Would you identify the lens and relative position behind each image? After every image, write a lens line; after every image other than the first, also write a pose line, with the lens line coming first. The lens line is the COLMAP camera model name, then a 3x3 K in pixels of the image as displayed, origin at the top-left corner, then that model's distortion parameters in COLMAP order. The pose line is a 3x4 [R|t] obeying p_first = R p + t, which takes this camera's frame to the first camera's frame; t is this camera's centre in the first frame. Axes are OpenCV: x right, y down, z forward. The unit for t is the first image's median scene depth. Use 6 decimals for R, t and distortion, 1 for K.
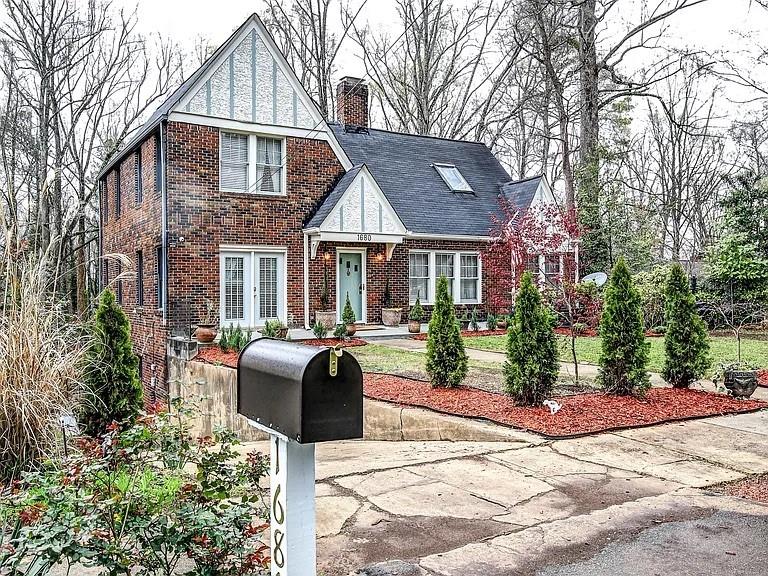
lens RADIAL K [[665.3, 0, 384.0], [0, 665.3, 288.0], [0, 0, 1]] dist [0.001121, 0.001288]
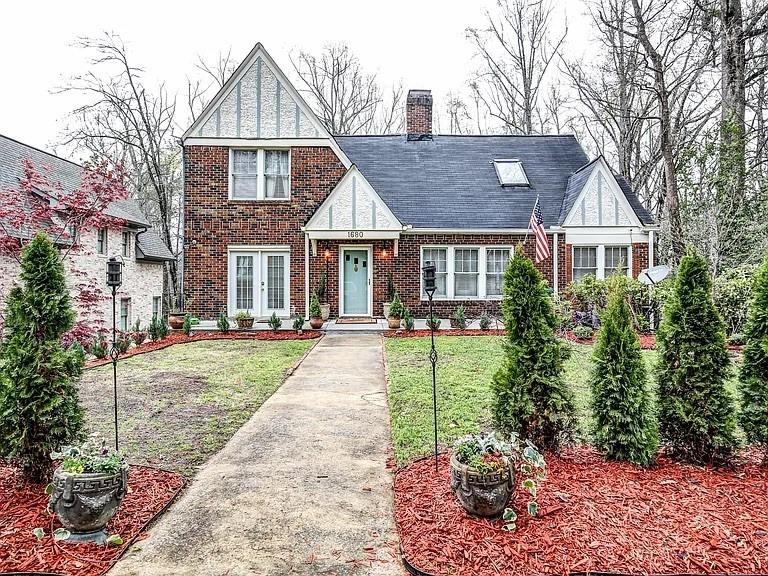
lens RADIAL K [[485.6, 0, 372.5], [0, 485.6, 283.8], [0, 0, 1]] dist [-0.011043, -0.001233]
pose [[0.867218, 0.005645, -0.497897, 0.378182], [-0.003735, 0.999981, 0.004831, -0.002550], [0.497915, -0.002330, 0.867223, 0.360002]]
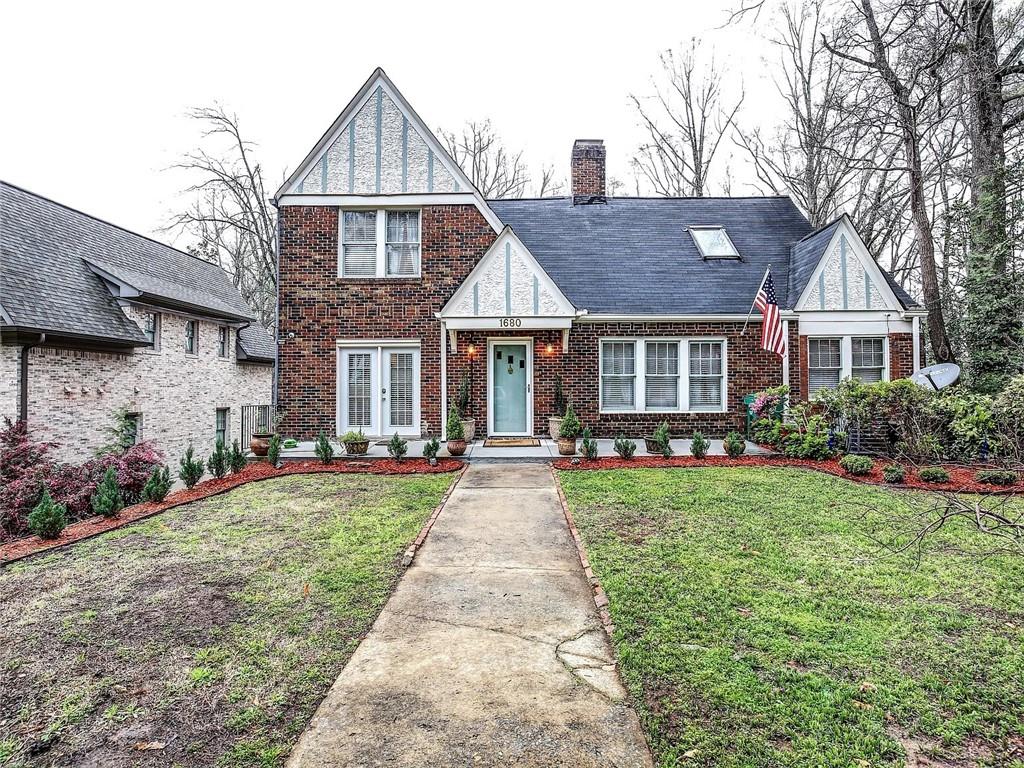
lens RADIAL K [[529.3, 0, 500.3], [0, 529.3, 378.6], [0, 0, 1]] dist [-0.025617, 0.000099]
pose [[0.850885, -0.006086, -0.525317, 0.278146], [-0.000286, 0.999927, -0.012047, -0.005801], [0.525352, 0.010401, 0.850821, 0.495077]]
